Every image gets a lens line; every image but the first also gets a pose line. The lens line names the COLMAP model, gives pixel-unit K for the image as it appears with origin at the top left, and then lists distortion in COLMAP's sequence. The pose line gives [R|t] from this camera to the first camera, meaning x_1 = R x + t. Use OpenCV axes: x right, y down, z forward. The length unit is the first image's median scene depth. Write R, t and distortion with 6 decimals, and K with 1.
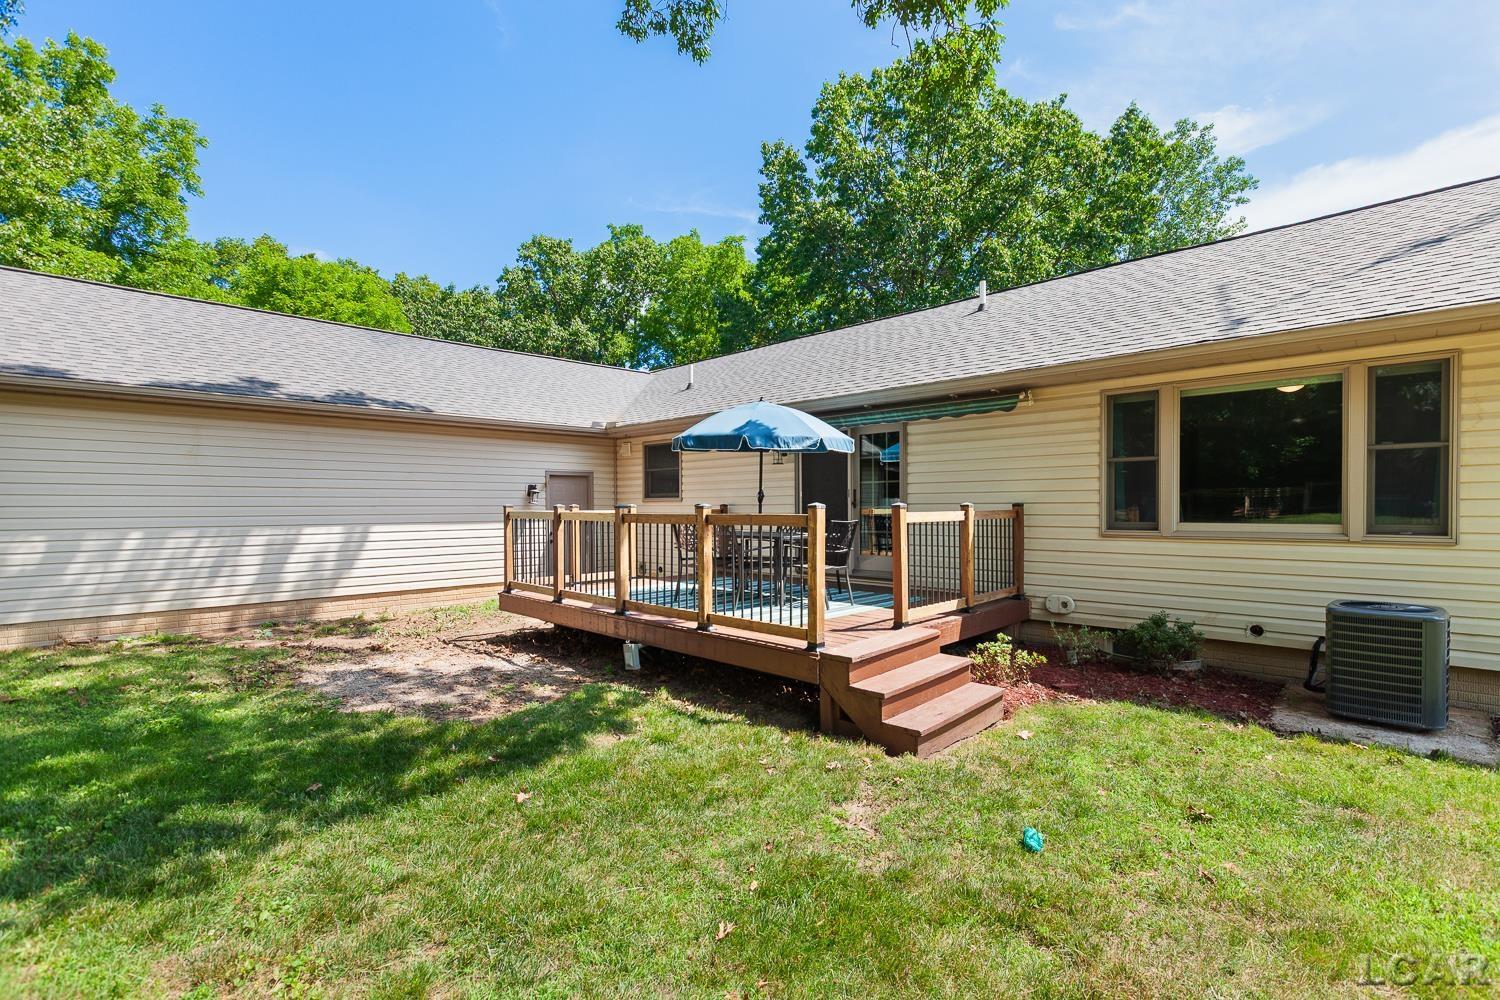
lens RADIAL K [[665.5, 0, 744.7], [0, 665.5, 518.2], [0, 0, 1]] dist [-0.020750, 0.000099]
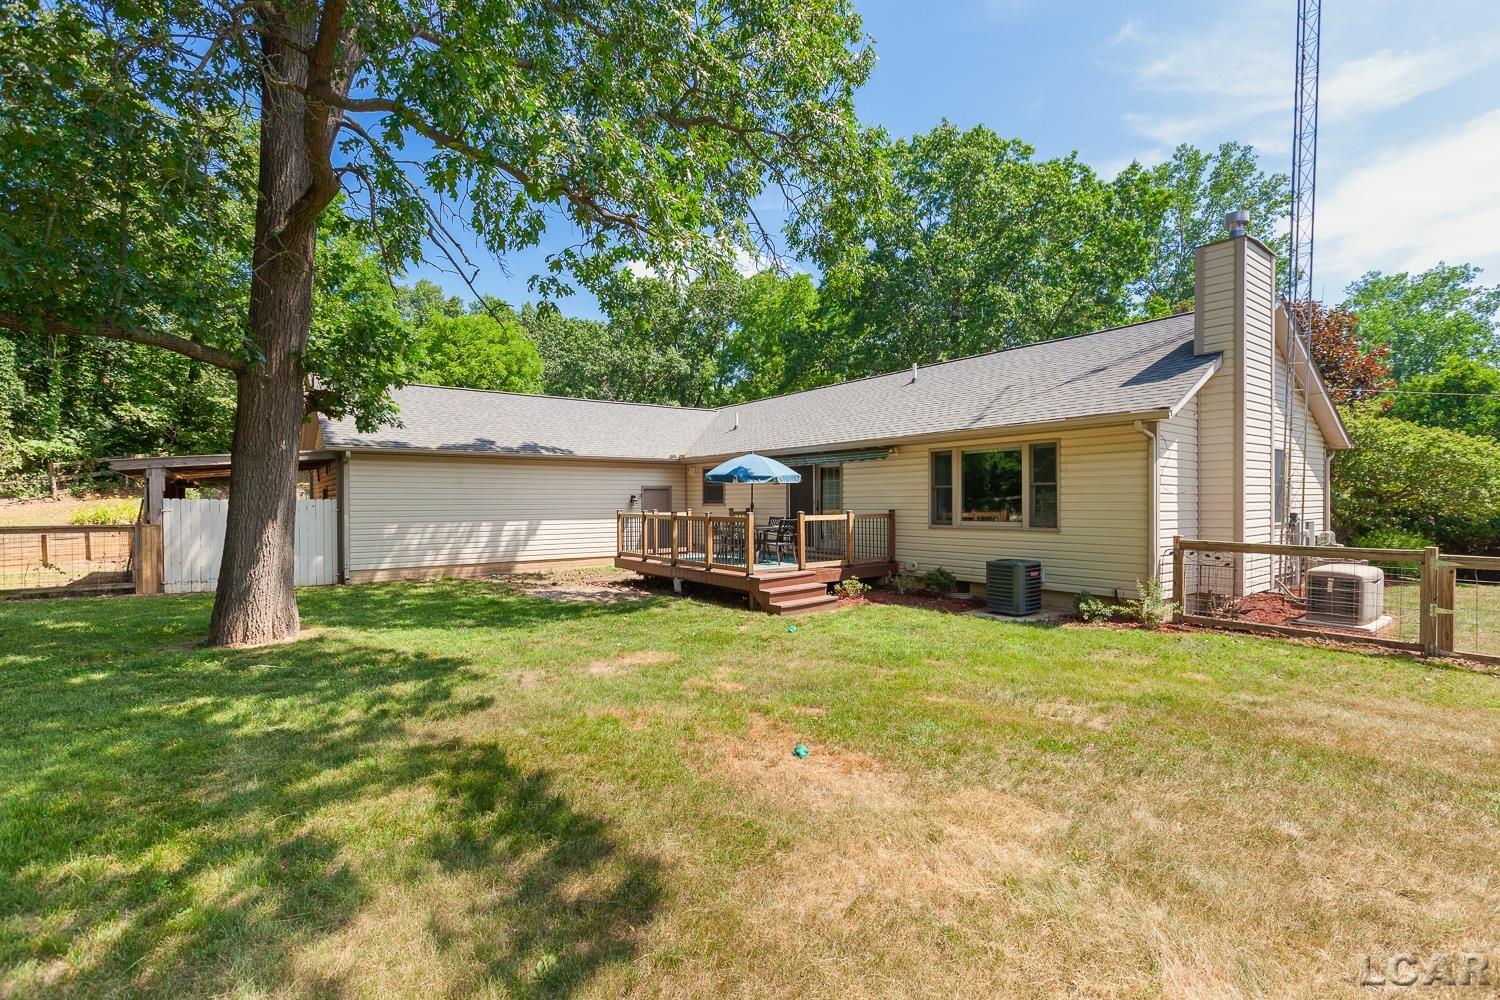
lens RADIAL K [[669.7, 0, 753.0], [0, 669.7, 507.4], [0, 0, 1]] dist [0.002260, 0.000134]
pose [[0.990282, 0.001263, -0.139070, 0.244566], [-0.002523, 0.999957, -0.008878, -0.010064], [0.139053, 0.009142, 0.990243, -0.712403]]
